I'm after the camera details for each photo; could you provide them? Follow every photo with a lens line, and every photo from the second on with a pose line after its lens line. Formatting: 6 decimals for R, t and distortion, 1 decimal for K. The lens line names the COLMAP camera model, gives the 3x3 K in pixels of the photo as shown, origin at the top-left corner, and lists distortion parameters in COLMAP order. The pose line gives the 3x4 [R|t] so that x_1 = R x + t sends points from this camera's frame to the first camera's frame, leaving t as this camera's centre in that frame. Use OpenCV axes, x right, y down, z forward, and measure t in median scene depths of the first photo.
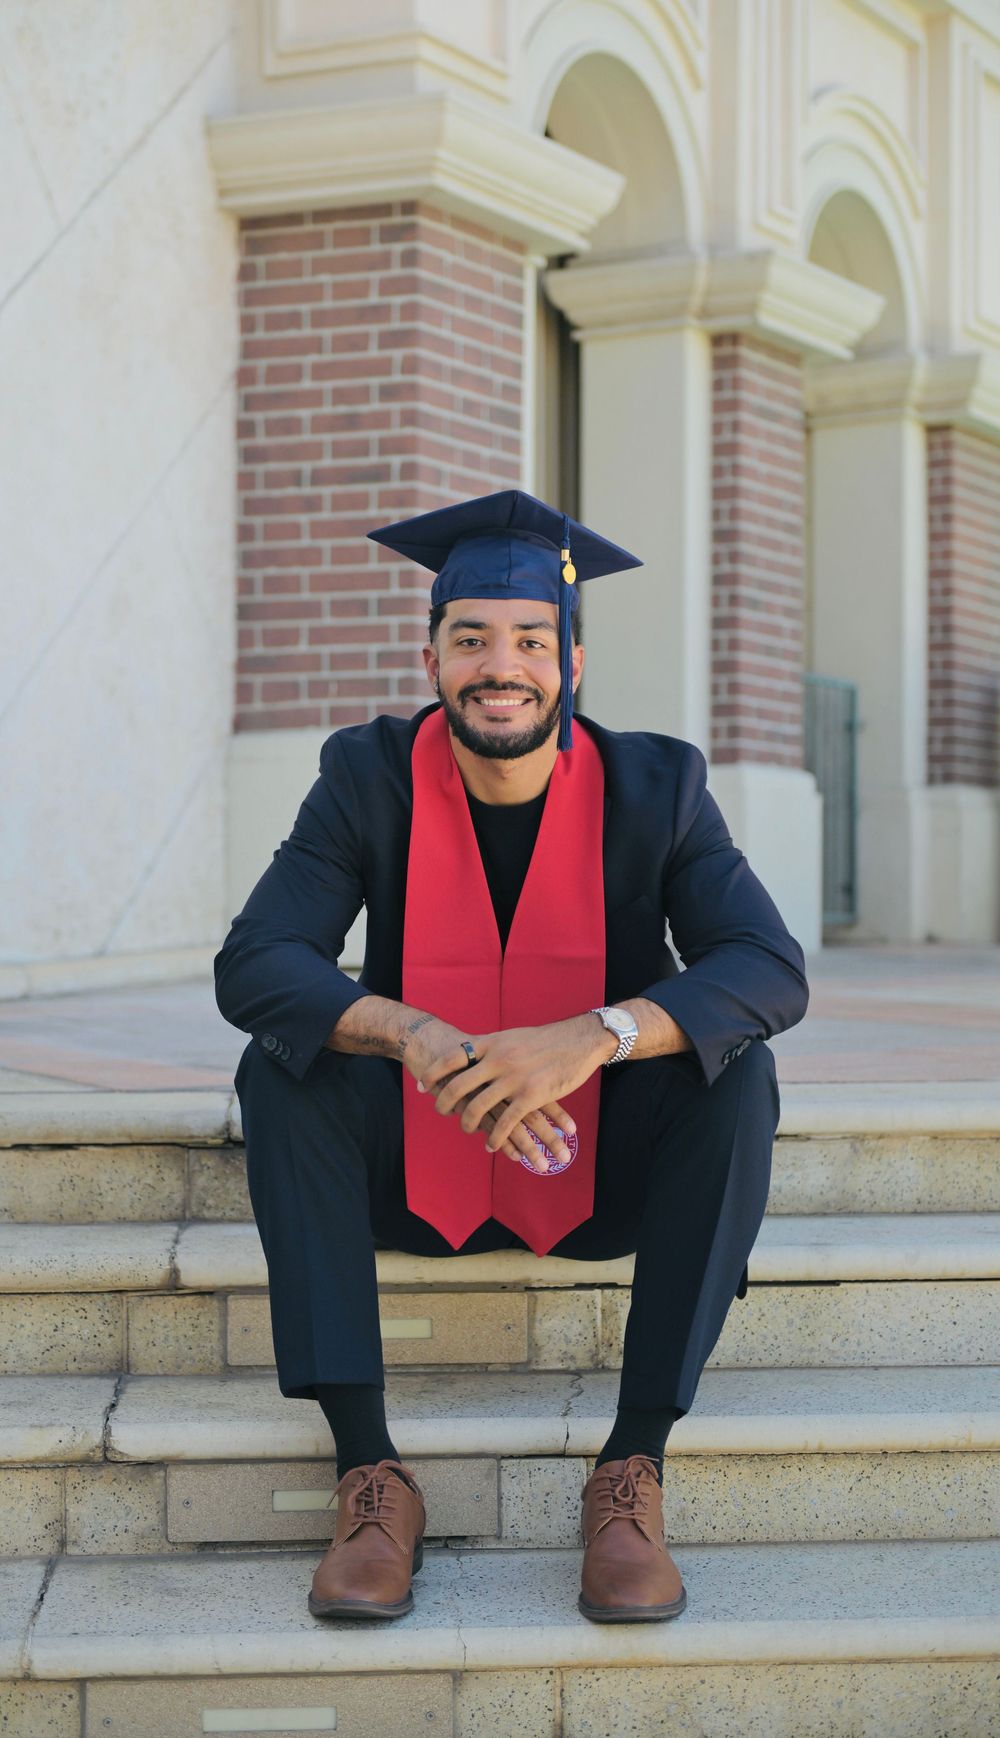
lens RADIAL K [[2635.0, 0, 459.1], [0, 2635.0, 836.3], [0, 0, 1]] dist [-0.004765, -0.003815]
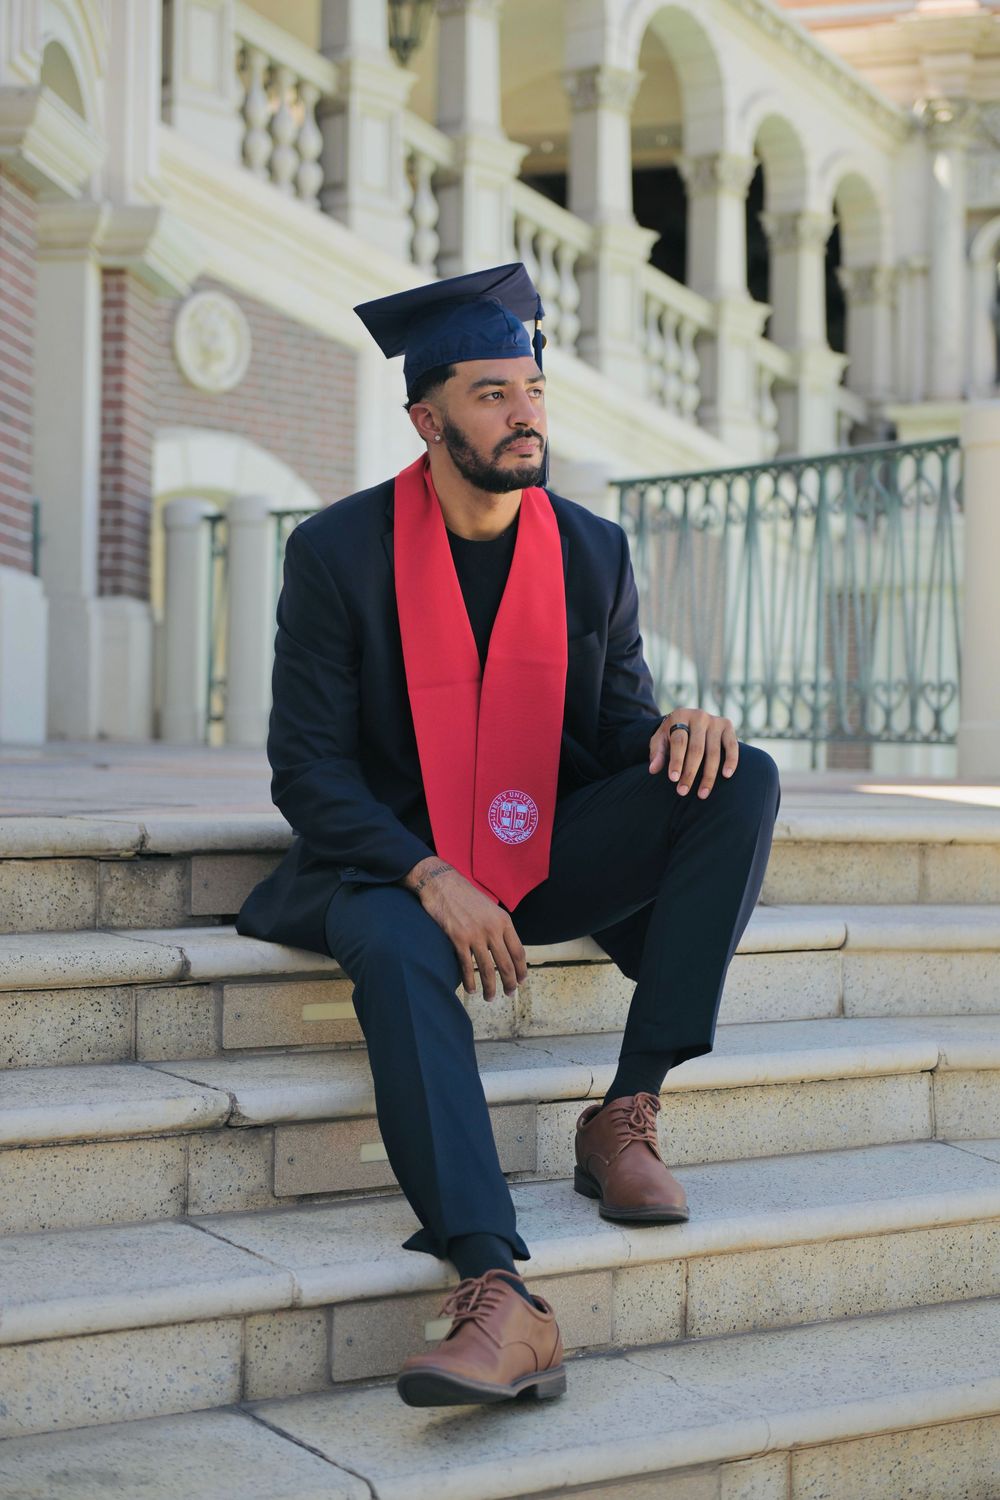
lens RADIAL K [[2450.0, 0, 494.0], [0, 2450.0, 737.7], [0, 0, 1]] dist [-0.015161, 0.041614]
pose [[0.887028, 0.009658, 0.461615, -0.414965], [-0.021075, 0.999586, 0.019584, 0.045181], [-0.461235, -0.027100, 0.886864, 0.047836]]
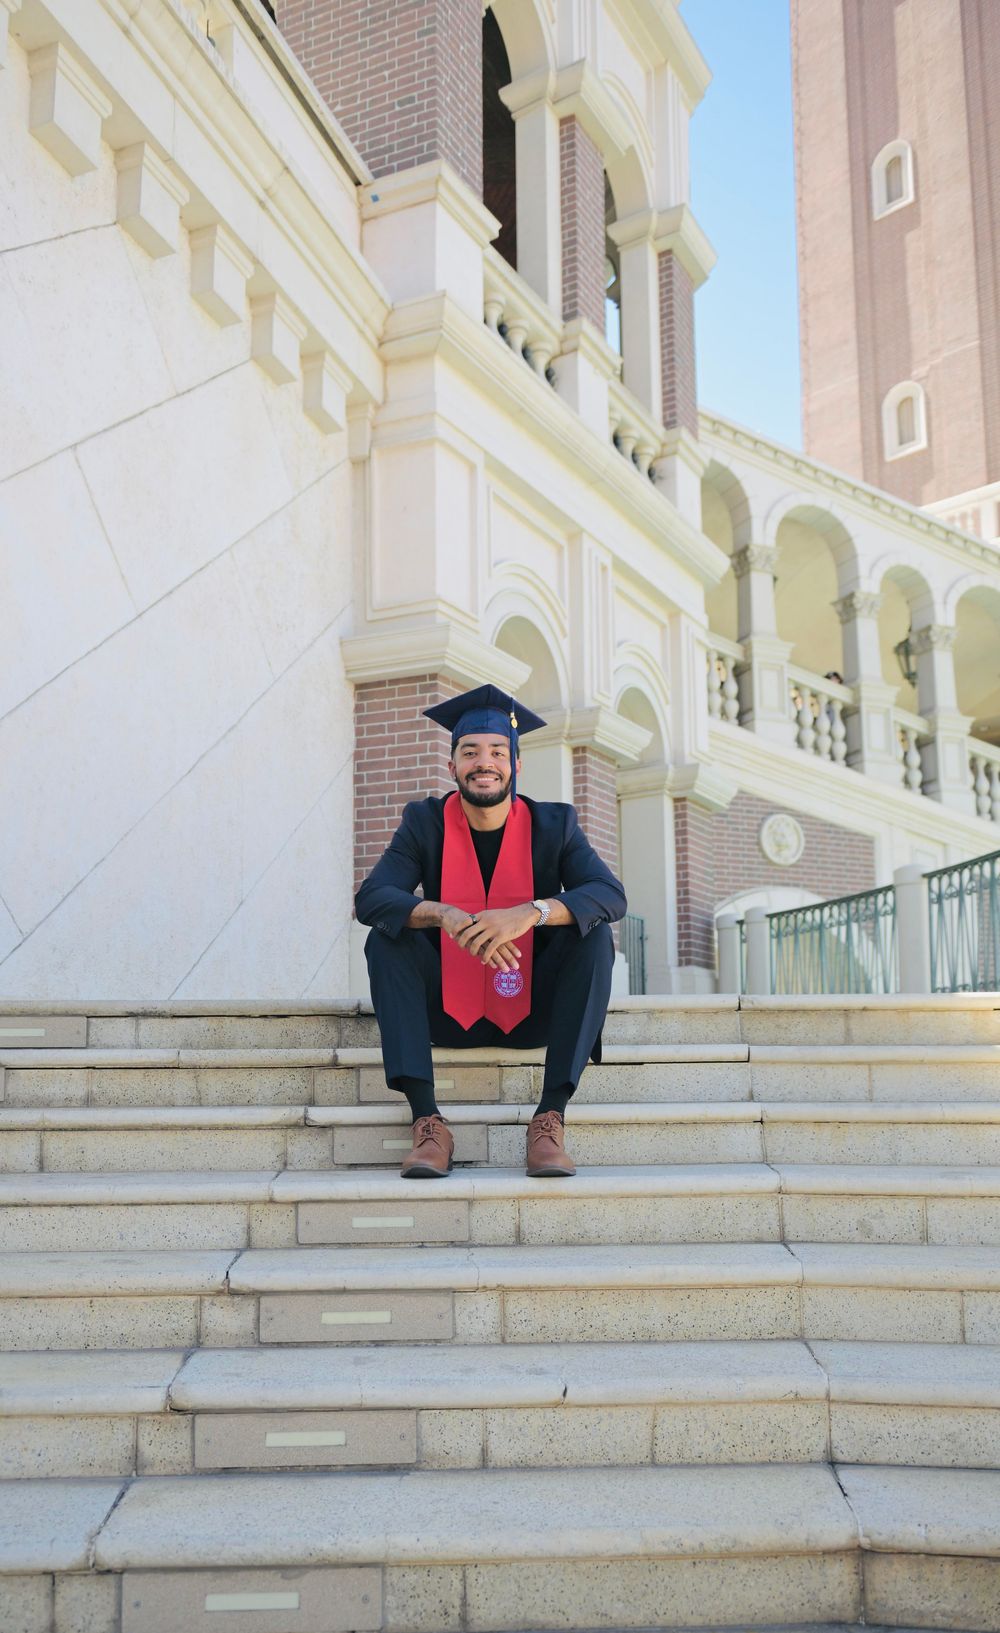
lens RADIAL K [[1261.2, 0, 430.9], [0, 1261.2, 936.8], [0, 0, 1]] dist [-0.001641, -0.001048]
pose [[0.999824, -0.008194, -0.016895, -0.010239], [0.006530, 0.995333, -0.096281, 0.151285], [0.017605, 0.096154, 0.995211, -0.035120]]
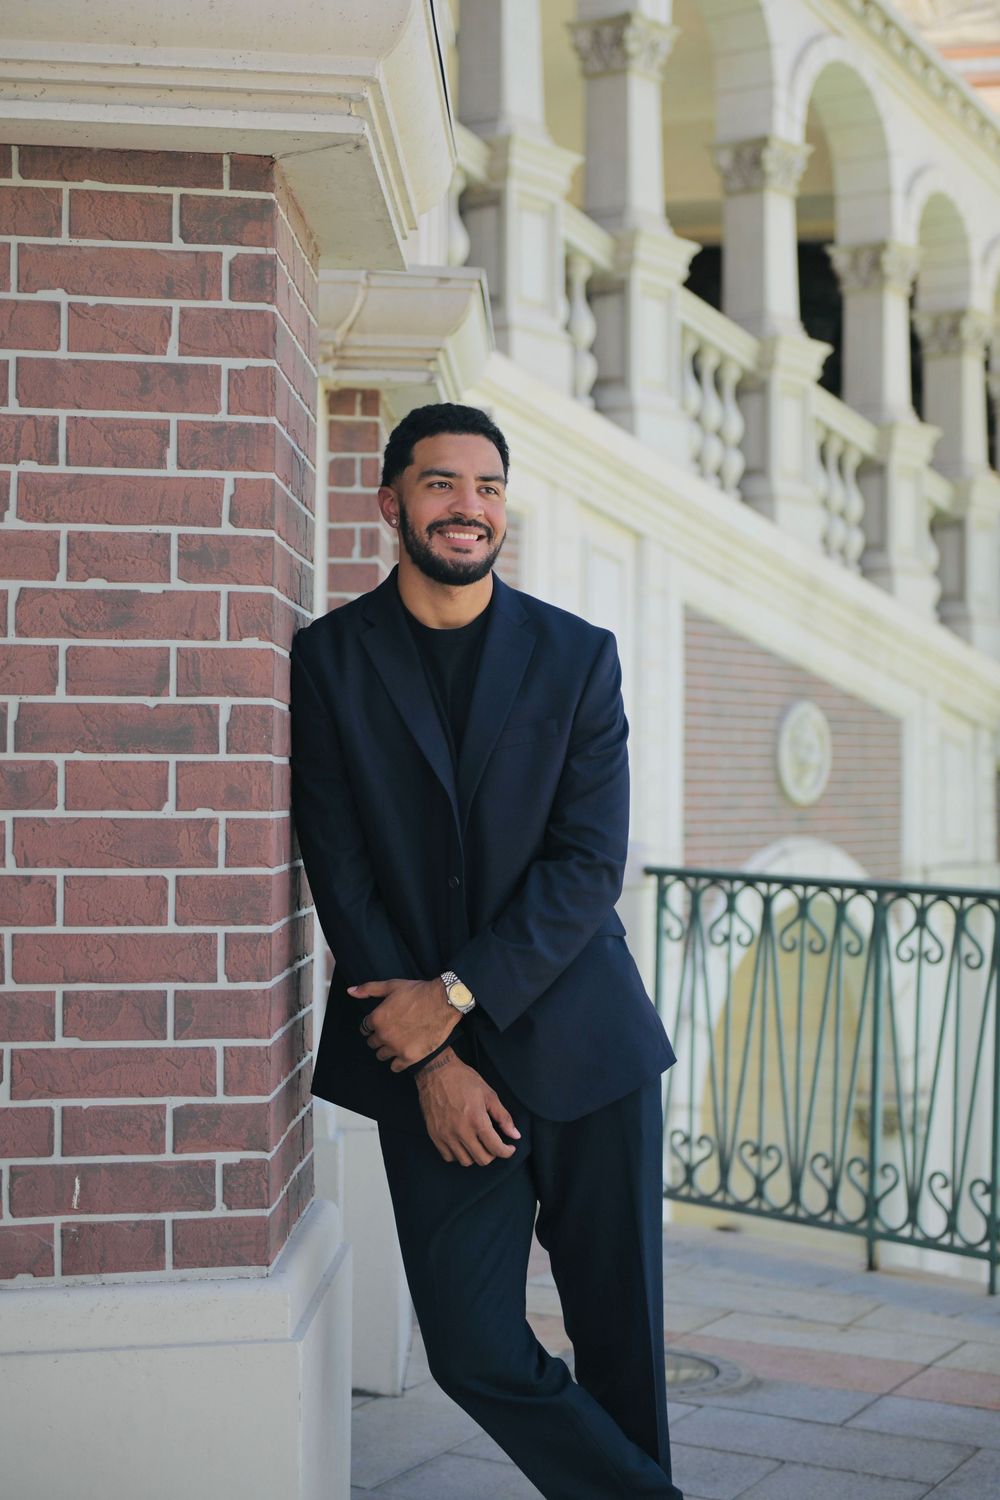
lens RADIAL K [[2450.0, 0, 494.0], [0, 2450.0, 737.7], [0, 0, 1]] dist [-0.015161, 0.041614]
pose [[0.846183, 0.004013, 0.532877, -0.430711], [-0.013162, 0.999824, 0.013371, -0.284398], [-0.532730, -0.018328, 0.846087, 1.197155]]
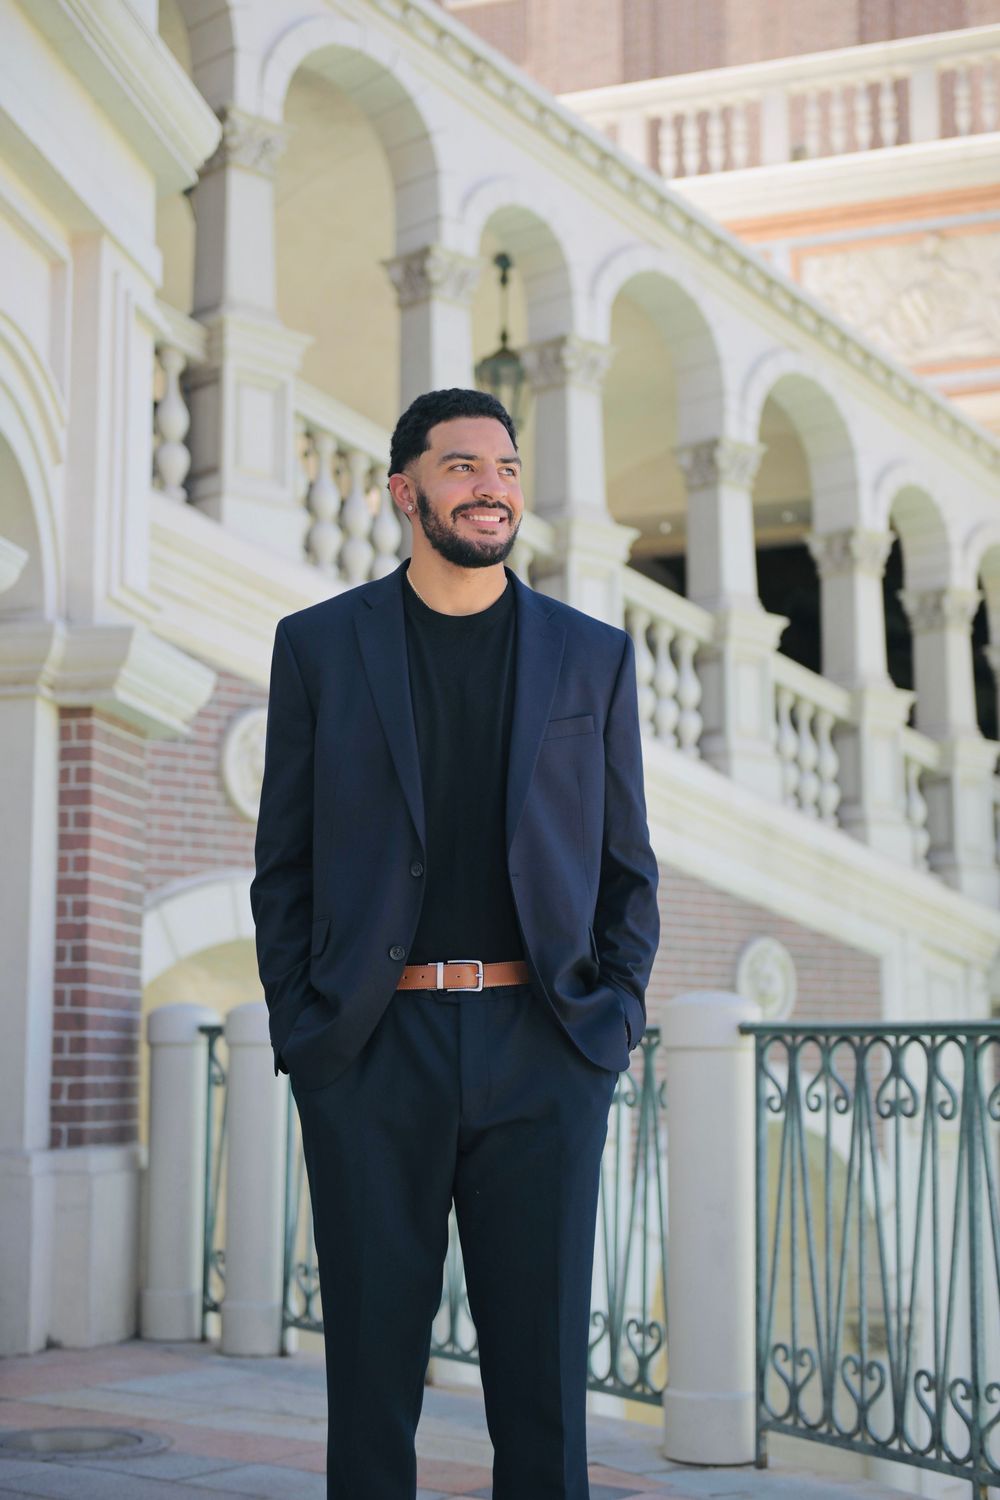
lens RADIAL K [[2203.8, 0, 489.0], [0, 2203.8, 746.2], [0, 0, 1]] dist [-0.007047, 0.012848]
pose [[0.917336, 0.049871, 0.394977, 0.077932], [-0.003185, 0.993010, -0.117985, -0.176688], [-0.398100, 0.106974, 0.911083, 0.892421]]
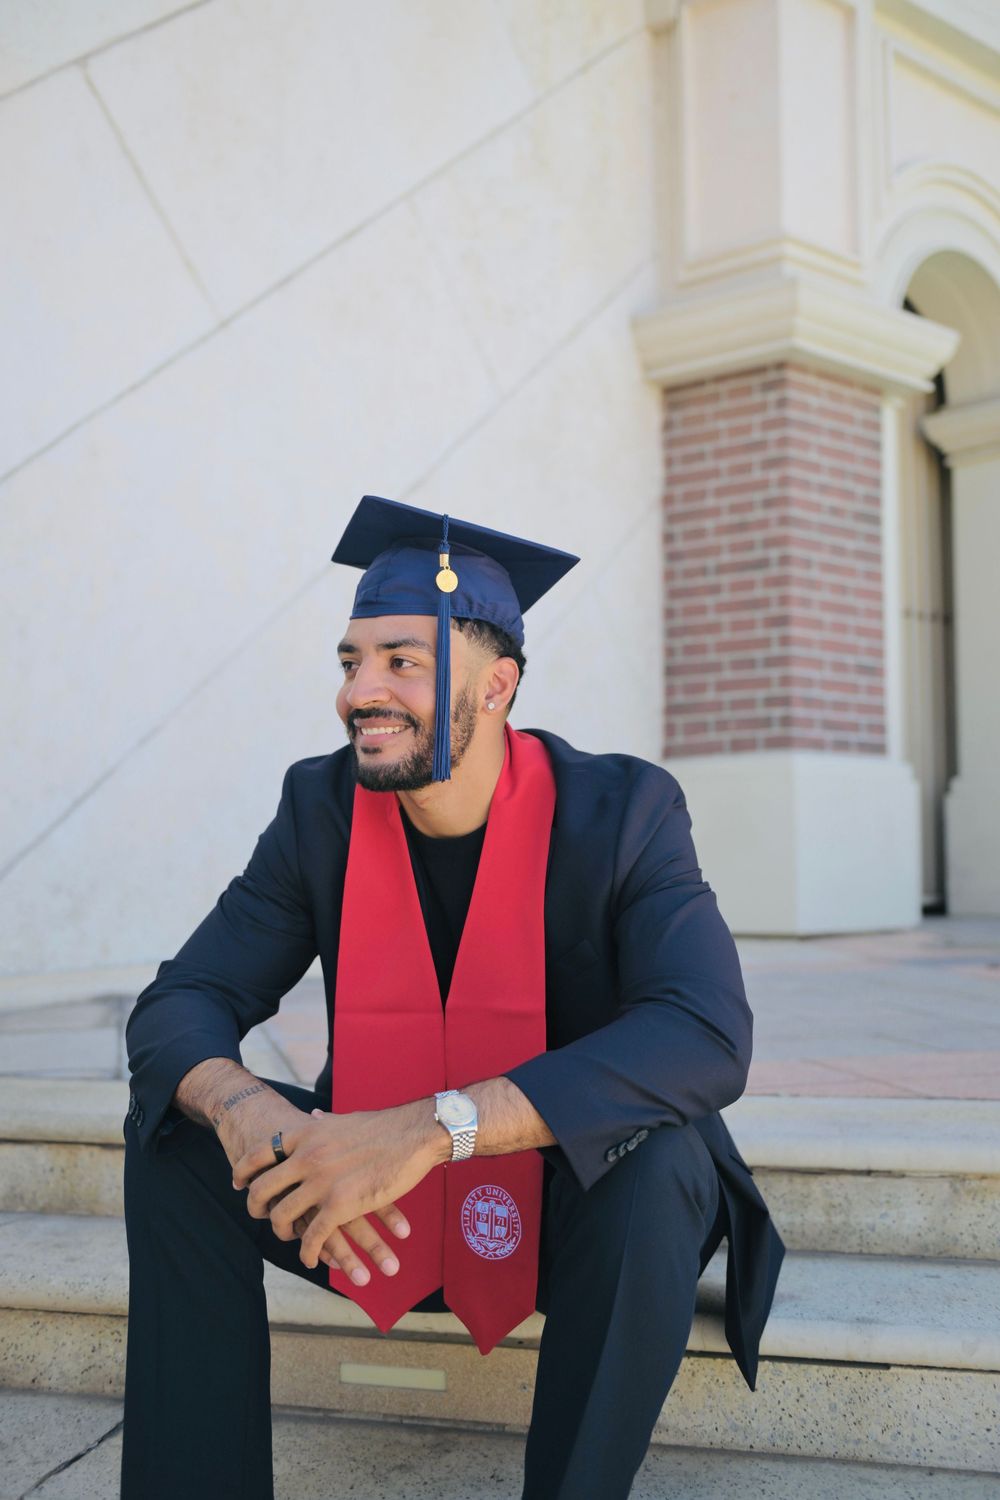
lens RADIAL K [[1568.6, 0, 524.4], [0, 1568.6, 745.8], [0, 0, 1]] dist [-0.016660, 0.033518]
pose [[0.955447, -0.024992, -0.294103, 0.171695], [0.010794, 0.998701, -0.049798, -0.013447], [0.294966, 0.044405, 0.954475, 0.412780]]
